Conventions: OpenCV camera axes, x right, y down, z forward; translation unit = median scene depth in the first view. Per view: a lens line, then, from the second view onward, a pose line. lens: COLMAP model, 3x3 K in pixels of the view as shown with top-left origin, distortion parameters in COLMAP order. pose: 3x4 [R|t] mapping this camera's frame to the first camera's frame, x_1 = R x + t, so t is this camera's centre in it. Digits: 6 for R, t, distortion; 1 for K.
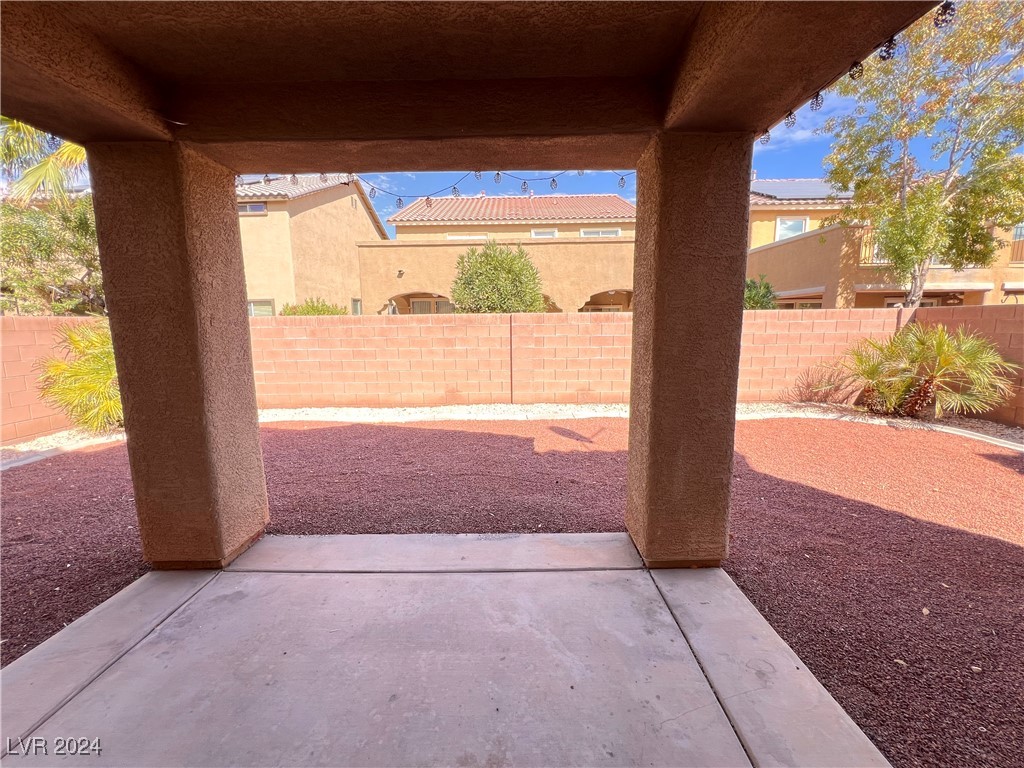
lens RADIAL K [[412.1, 0, 512.0], [0, 412.1, 380.7], [0, 0, 1]] dist [-0.001308, 0.000679]
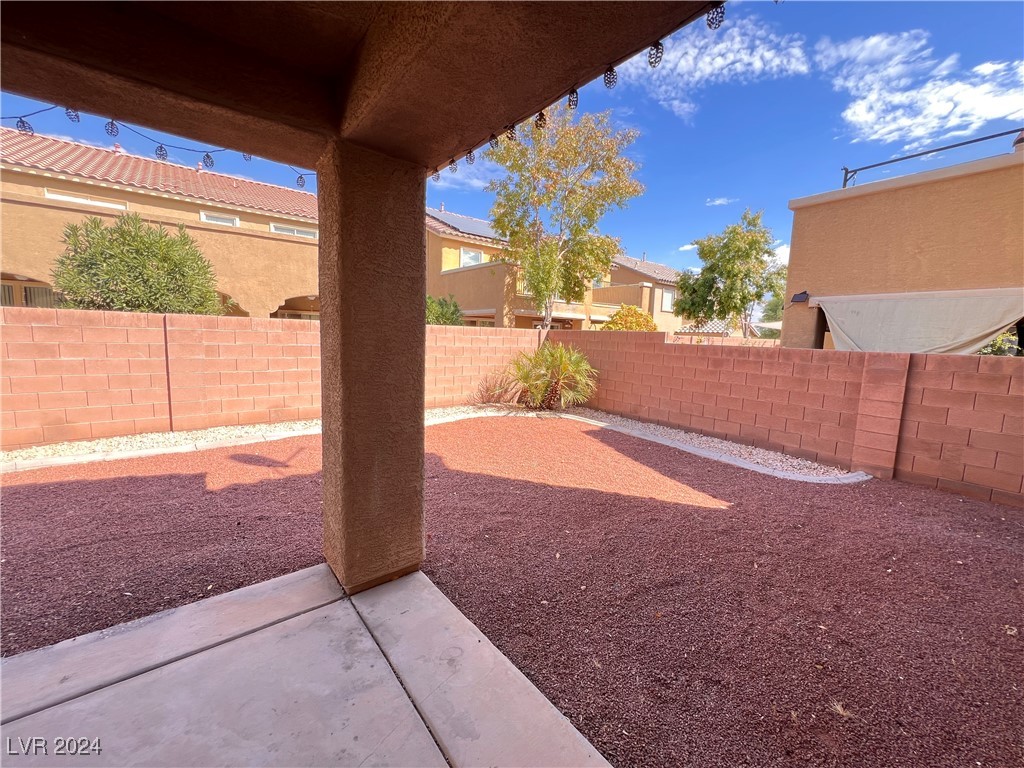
lens RADIAL K [[412.1, 0, 512.0], [0, 412.1, 380.7], [0, 0, 1]] dist [-0.001308, 0.000679]
pose [[0.779184, -0.033831, 0.625882, 0.027843], [0.047383, 0.998864, -0.004996, -0.008420], [-0.625002, 0.033549, 0.779902, 0.007786]]
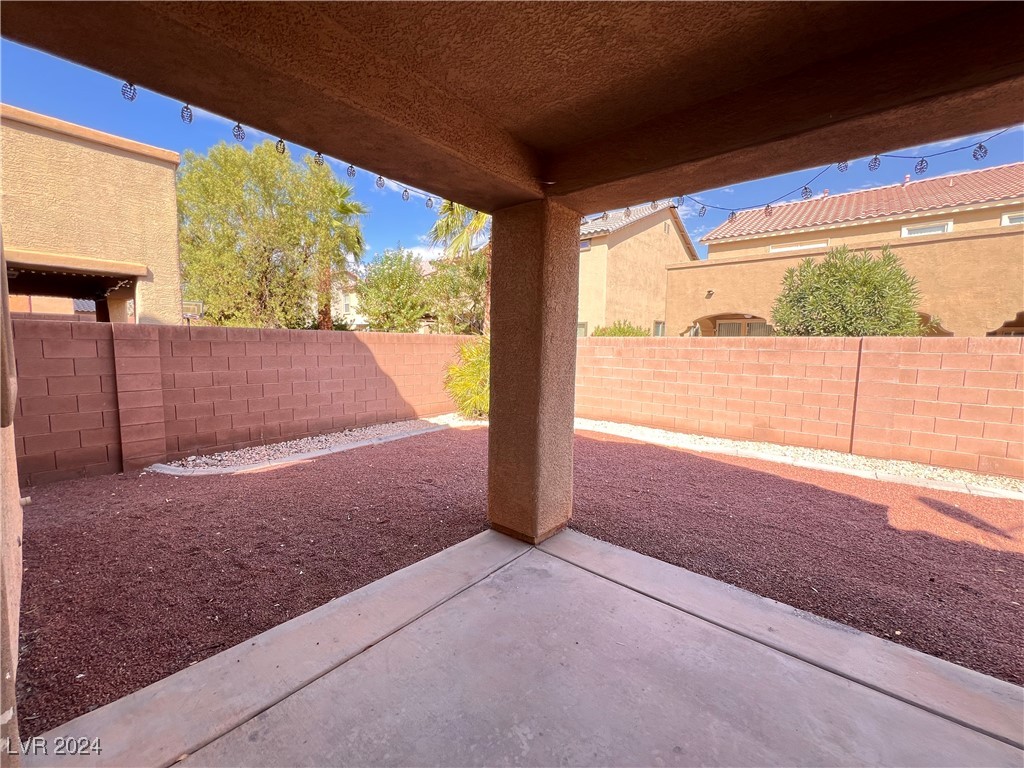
lens RADIAL K [[412.1, 0, 512.0], [0, 412.1, 380.7], [0, 0, 1]] dist [-0.001308, 0.000679]
pose [[0.771378, 0.080565, -0.631257, -0.023424], [-0.113967, 0.993406, -0.012481, 0.003296], [0.626089, 0.081570, 0.775473, -0.002687]]
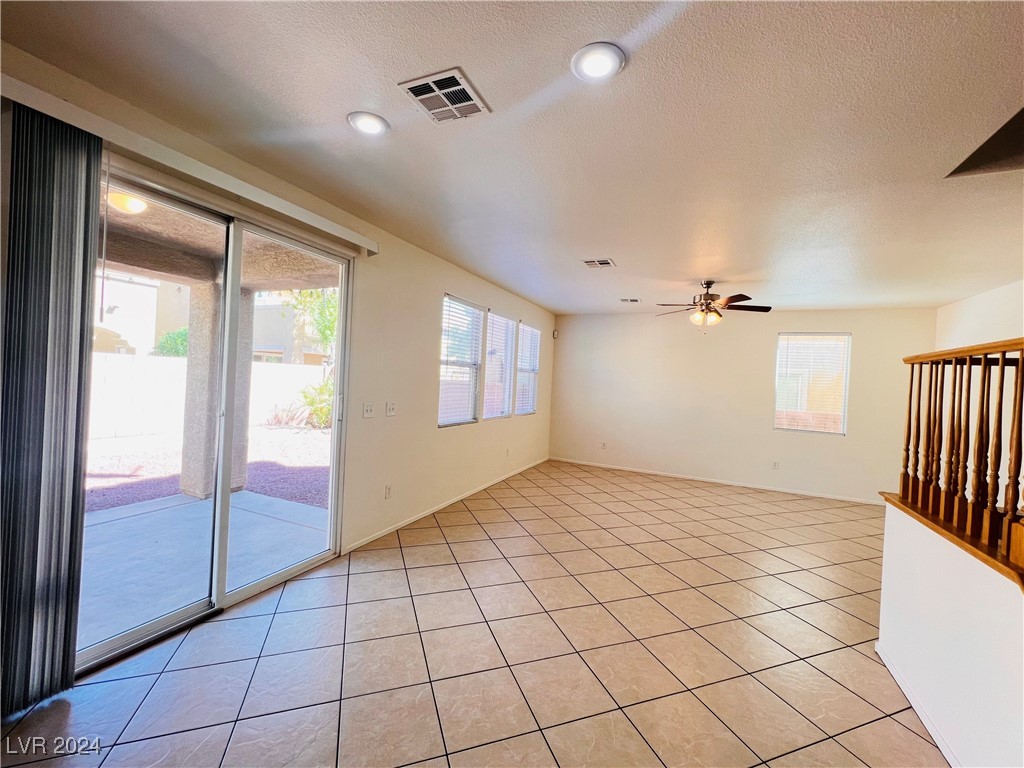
lens RADIAL K [[412.1, 0, 512.0], [0, 412.1, 380.7], [0, 0, 1]] dist [-0.001308, 0.000679]
pose [[0.410179, 0.028843, 0.911549, -0.536750], [0.078288, 0.994697, -0.066702, 0.105696], [-0.908639, 0.098723, 0.405746, -0.707196]]
